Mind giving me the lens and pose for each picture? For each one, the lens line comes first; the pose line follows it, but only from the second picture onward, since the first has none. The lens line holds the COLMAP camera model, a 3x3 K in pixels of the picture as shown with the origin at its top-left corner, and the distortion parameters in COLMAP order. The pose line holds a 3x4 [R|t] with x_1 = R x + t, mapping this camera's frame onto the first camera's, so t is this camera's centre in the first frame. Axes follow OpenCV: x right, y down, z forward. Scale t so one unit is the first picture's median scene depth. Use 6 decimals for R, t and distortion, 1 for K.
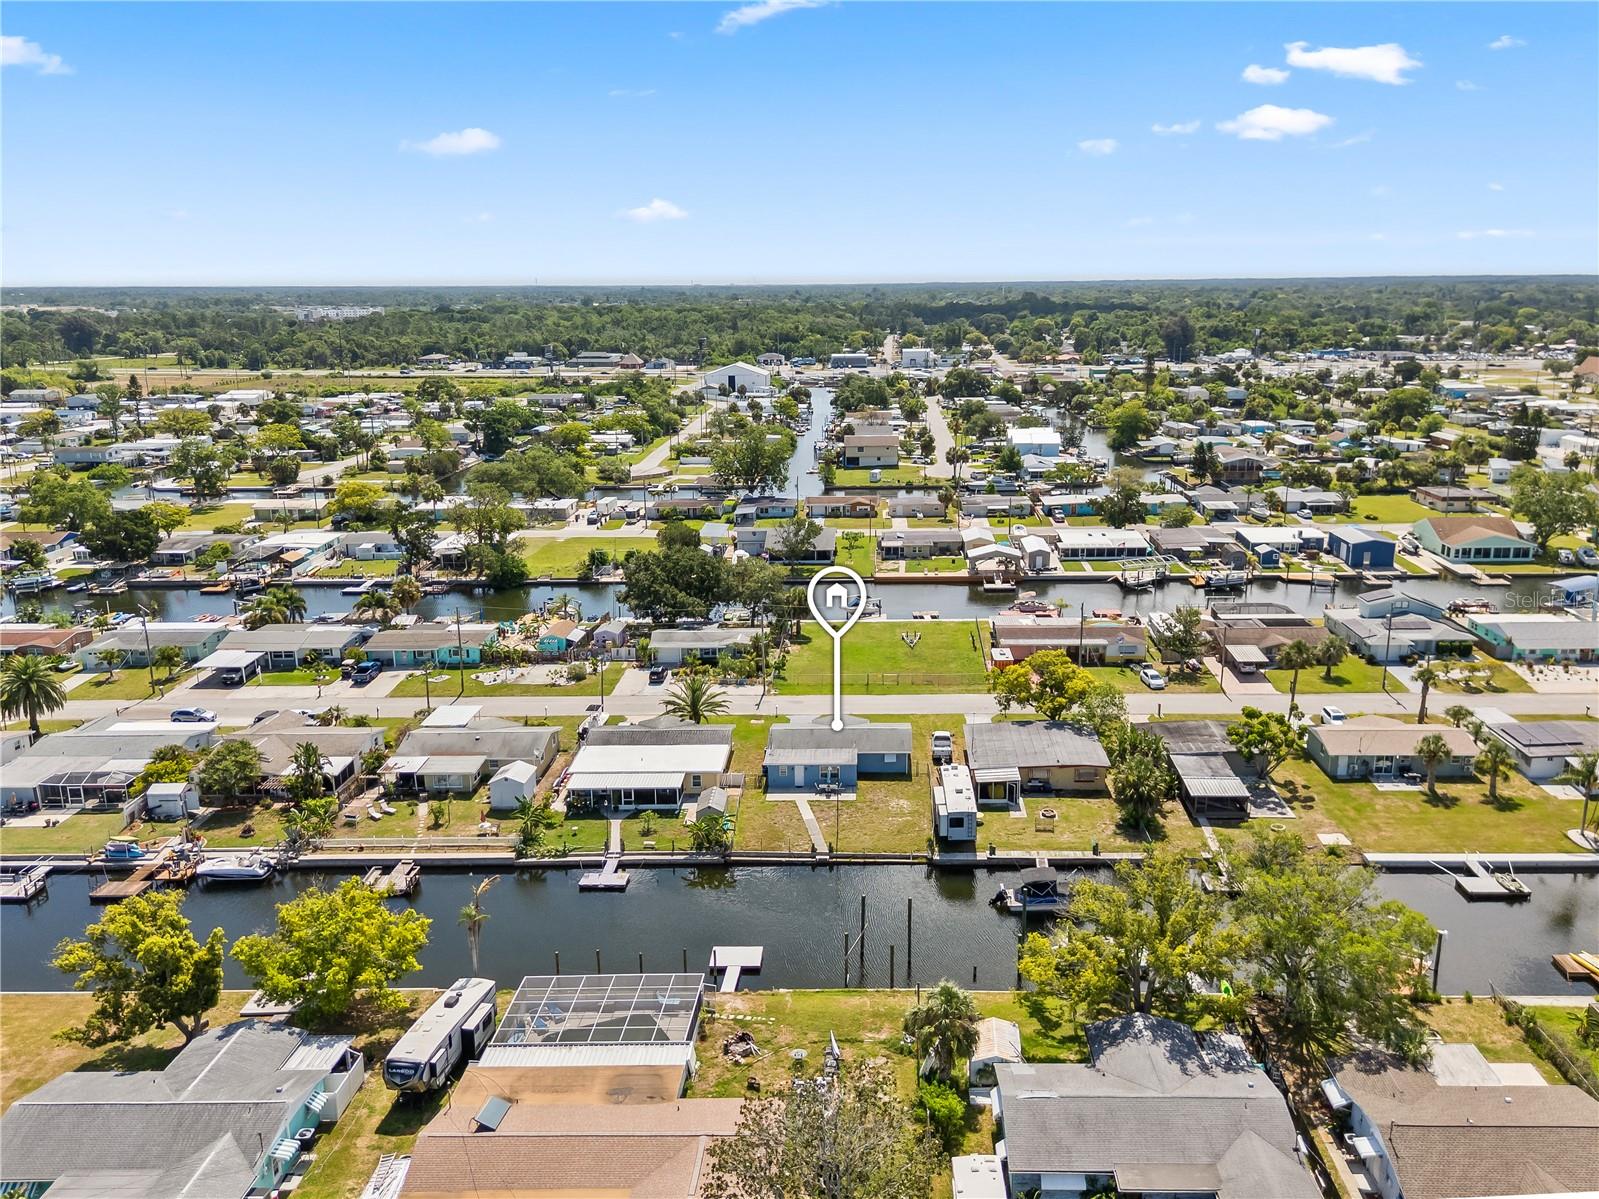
lens RADIAL K [[1187.4, 0, 798.0], [0, 1187.4, 613.5], [0, 0, 1]] dist [0.088216, -0.091368]
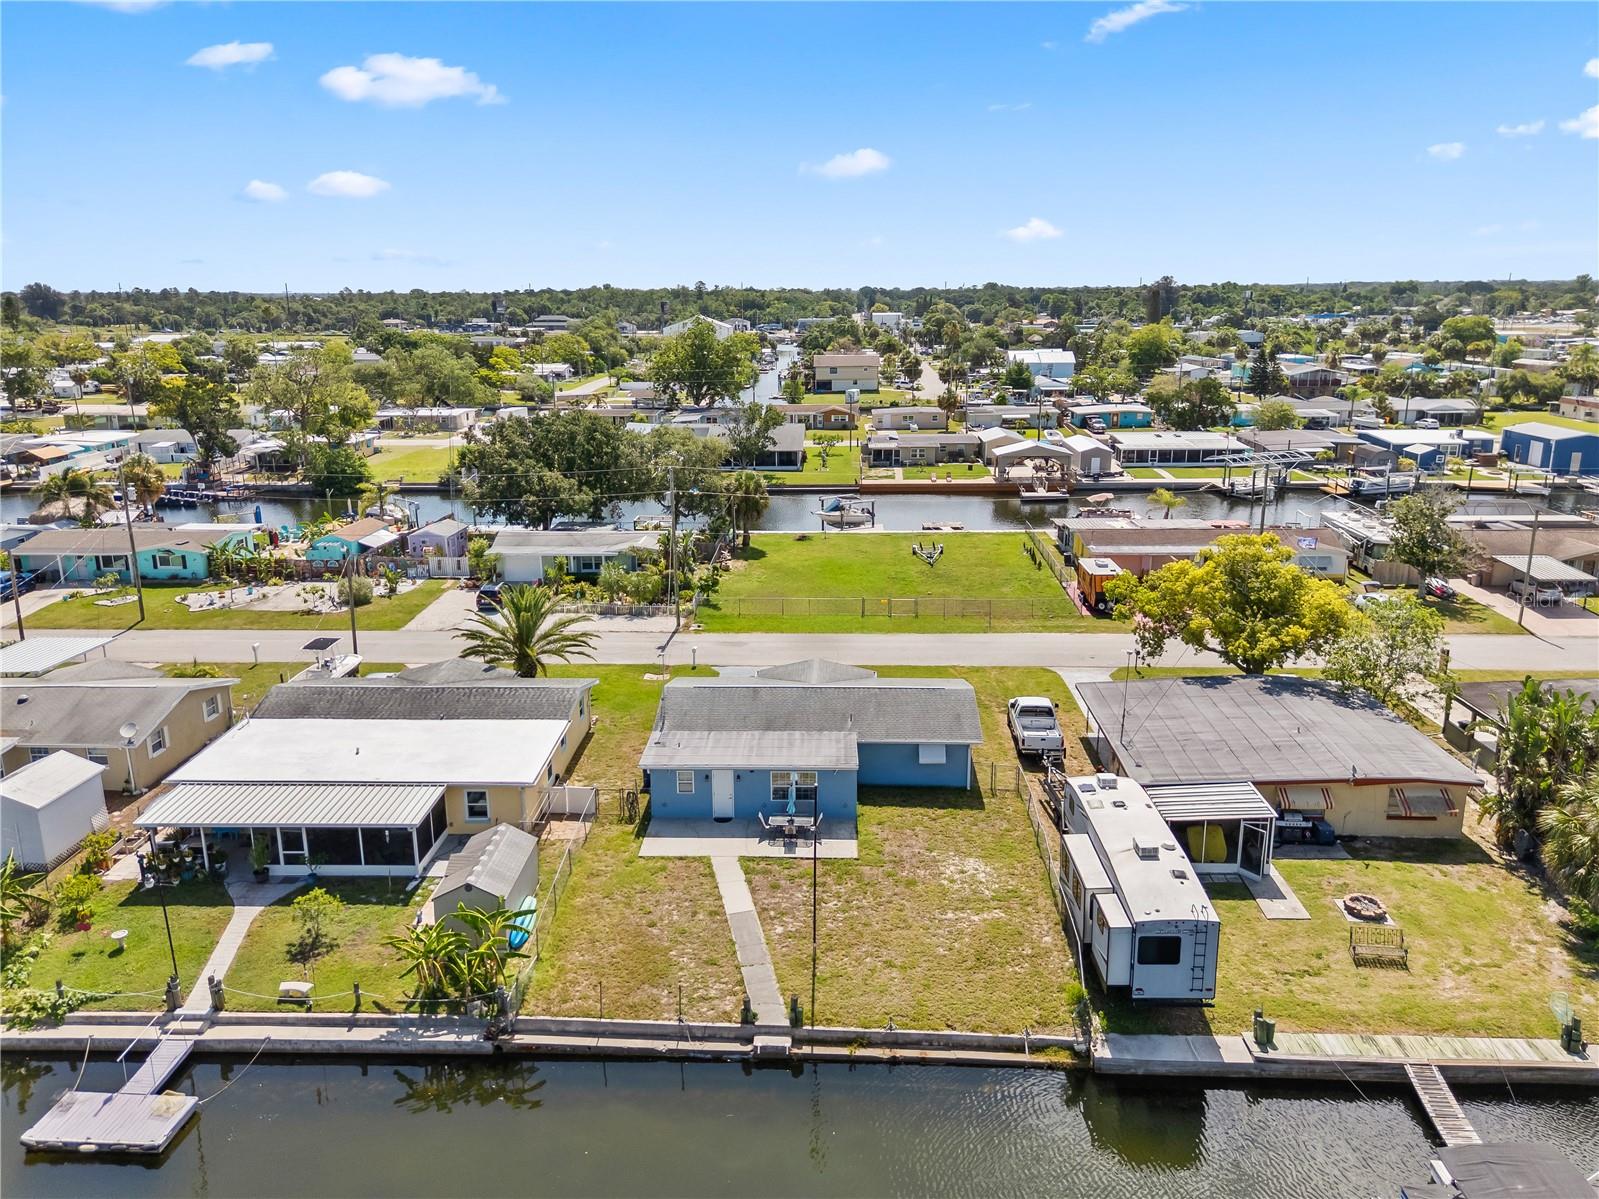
lens RADIAL K [[1187.4, 0, 798.0], [0, 1187.4, 613.5], [0, 0, 1]] dist [0.088216, -0.091368]
pose [[0.999393, 0.014812, 0.031521, 0.012609], [-0.015374, 0.999726, 0.017657, 0.059464], [-0.031251, -0.018131, 0.999347, 0.535042]]
